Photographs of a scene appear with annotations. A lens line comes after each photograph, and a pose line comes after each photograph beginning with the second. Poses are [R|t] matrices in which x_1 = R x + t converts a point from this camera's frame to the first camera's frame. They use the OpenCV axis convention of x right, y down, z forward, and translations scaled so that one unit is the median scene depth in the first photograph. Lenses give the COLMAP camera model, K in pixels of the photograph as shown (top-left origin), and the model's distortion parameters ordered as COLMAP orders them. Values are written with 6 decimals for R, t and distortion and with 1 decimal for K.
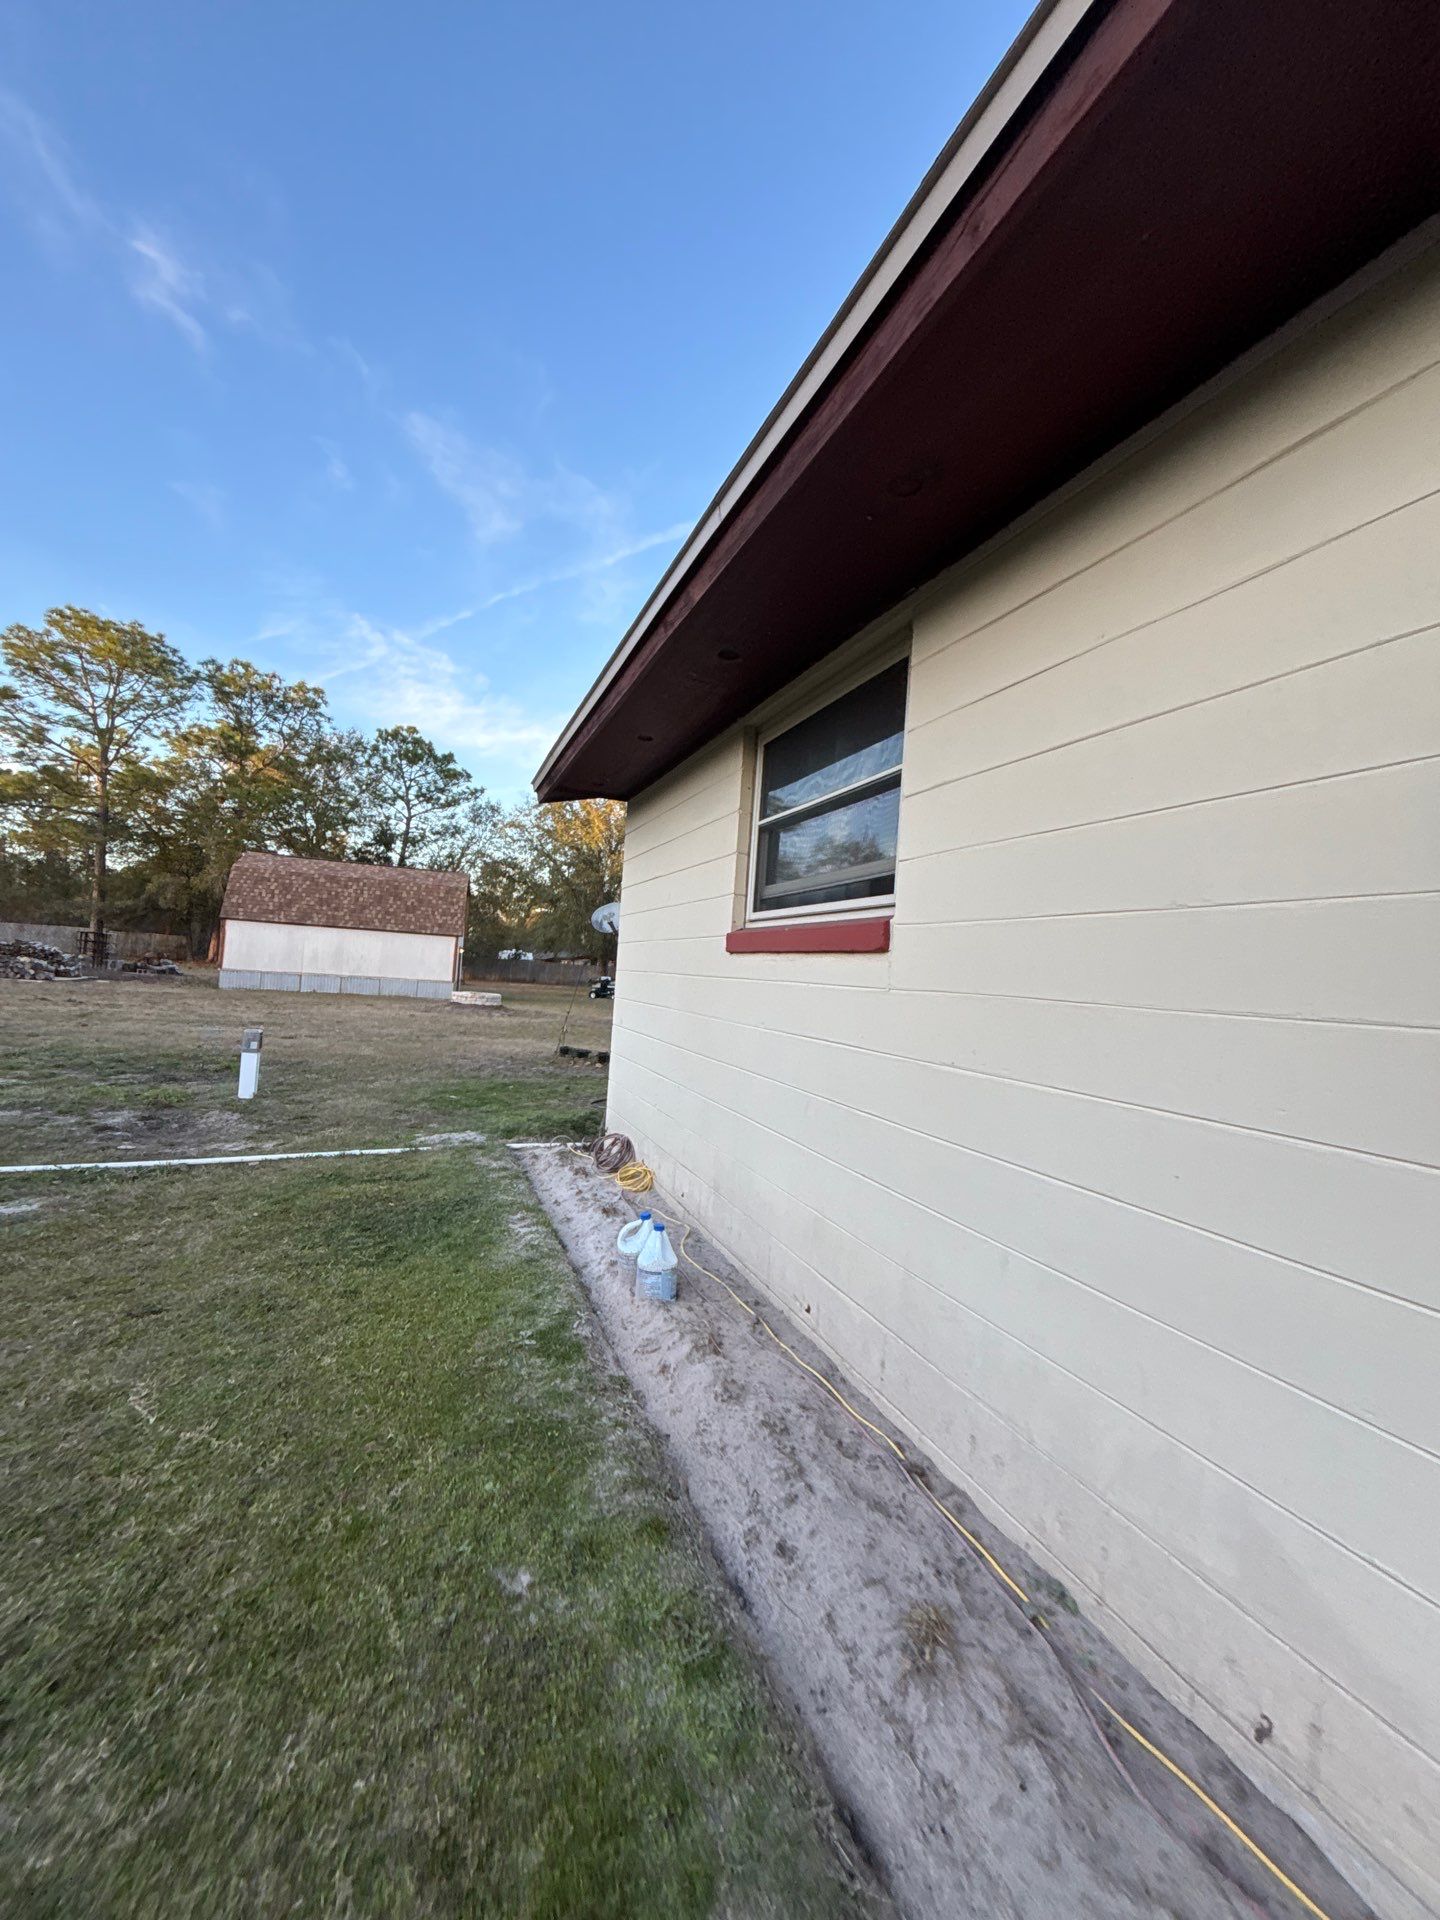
lens RADIAL K [[763.4, 0, 720.0], [0, 763.4, 960.0], [0, 0, 1]] dist [0.001661, -0.000142]
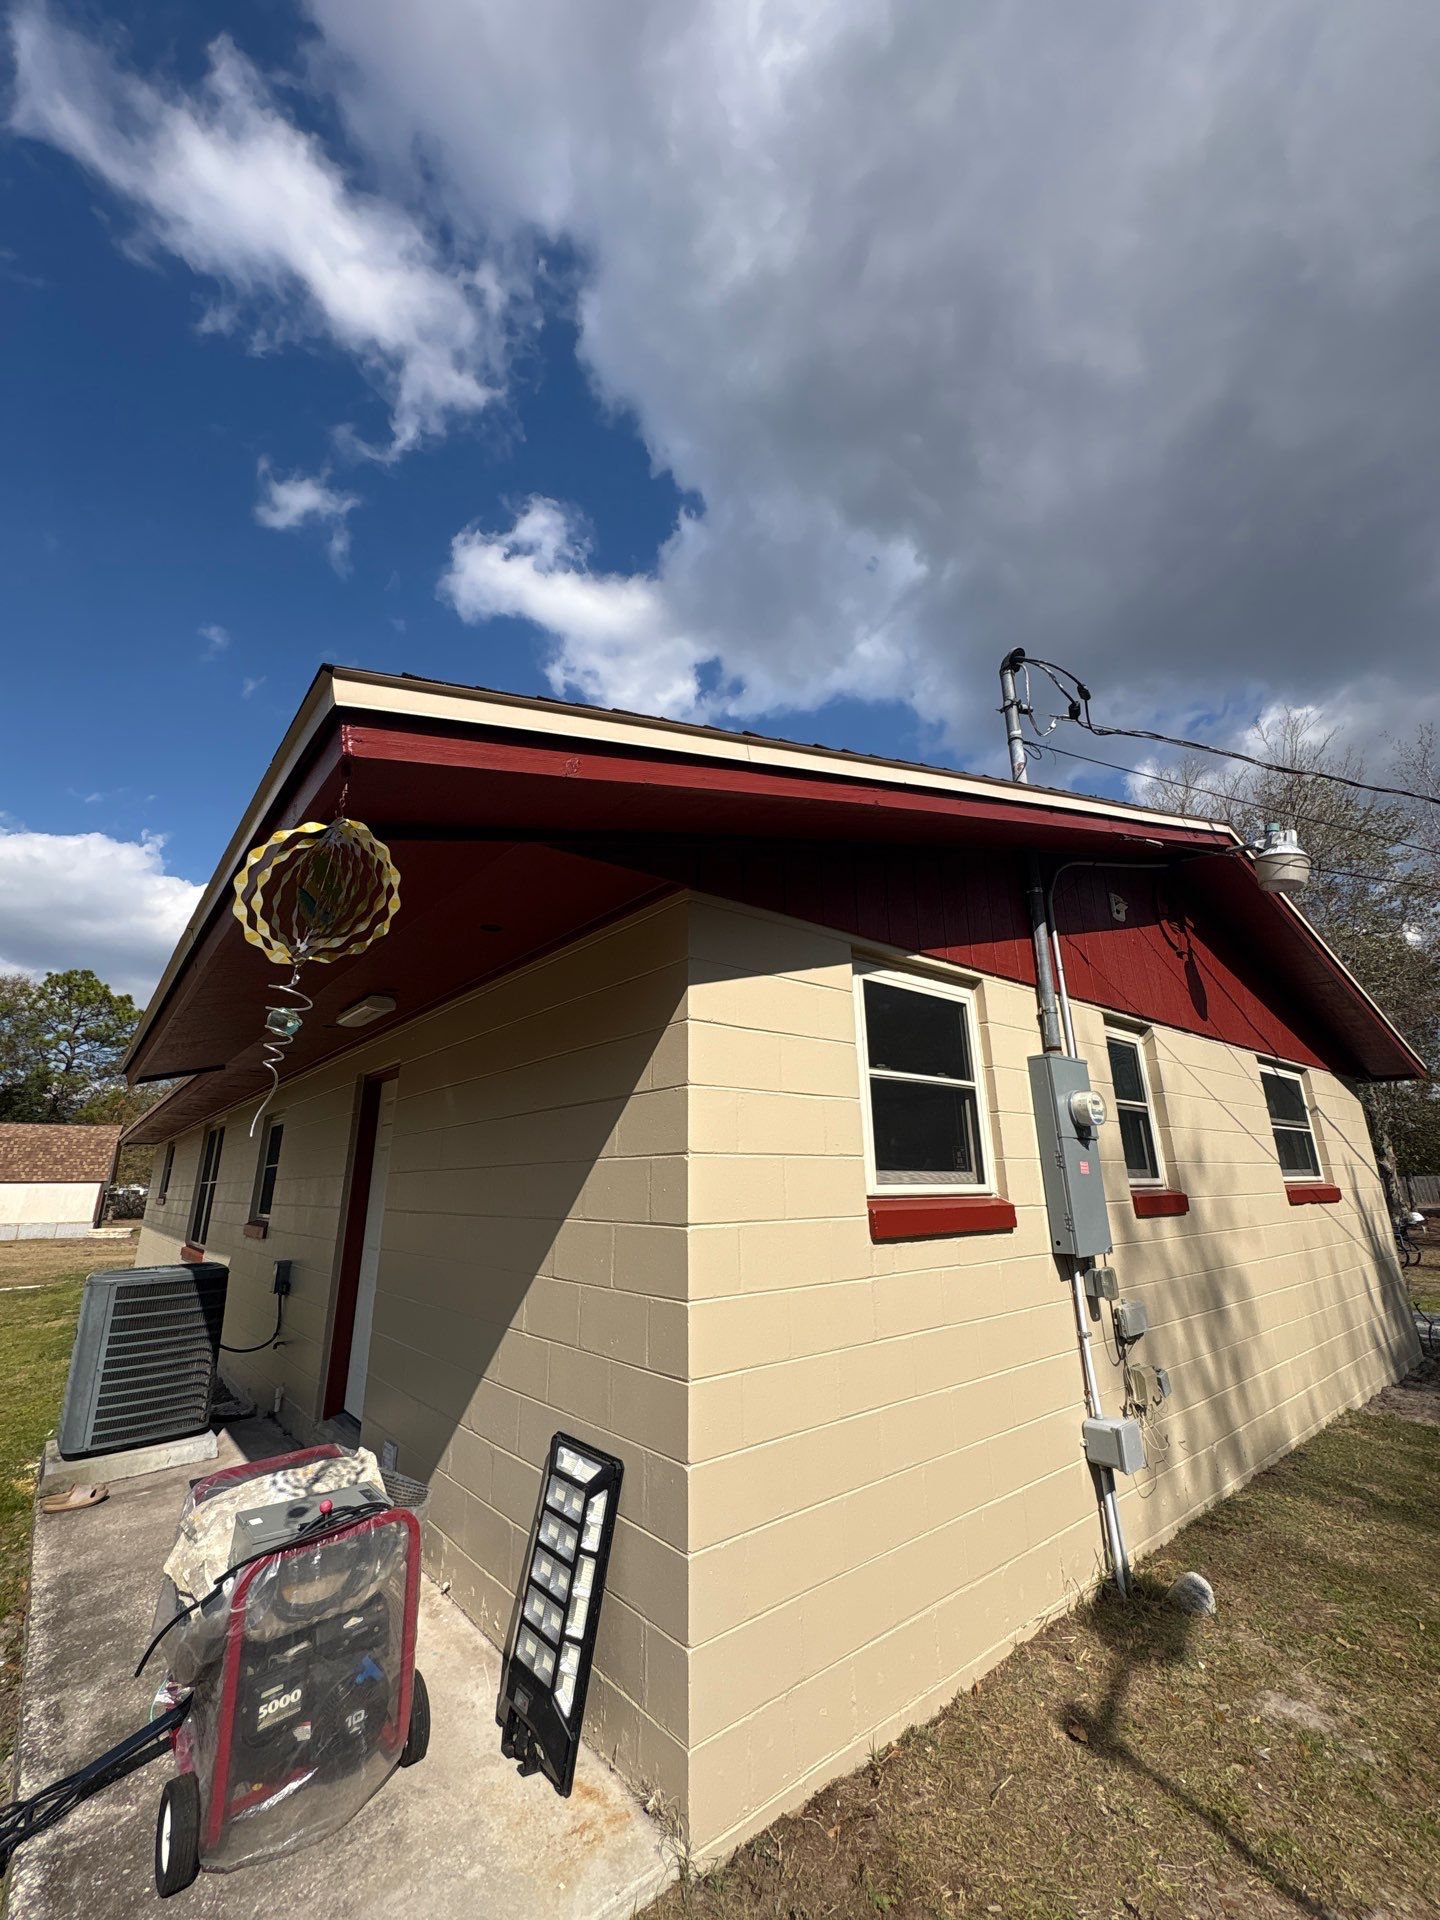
lens RADIAL K [[763.4, 0, 720.0], [0, 763.4, 960.0], [0, 0, 1]] dist [0.001661, -0.000142]
pose [[0.949462, 0.023493, 0.313000, 0.196622], [0.057321, 0.967447, -0.246495, -0.015926], [-0.308602, 0.251979, 0.917208, -0.499039]]
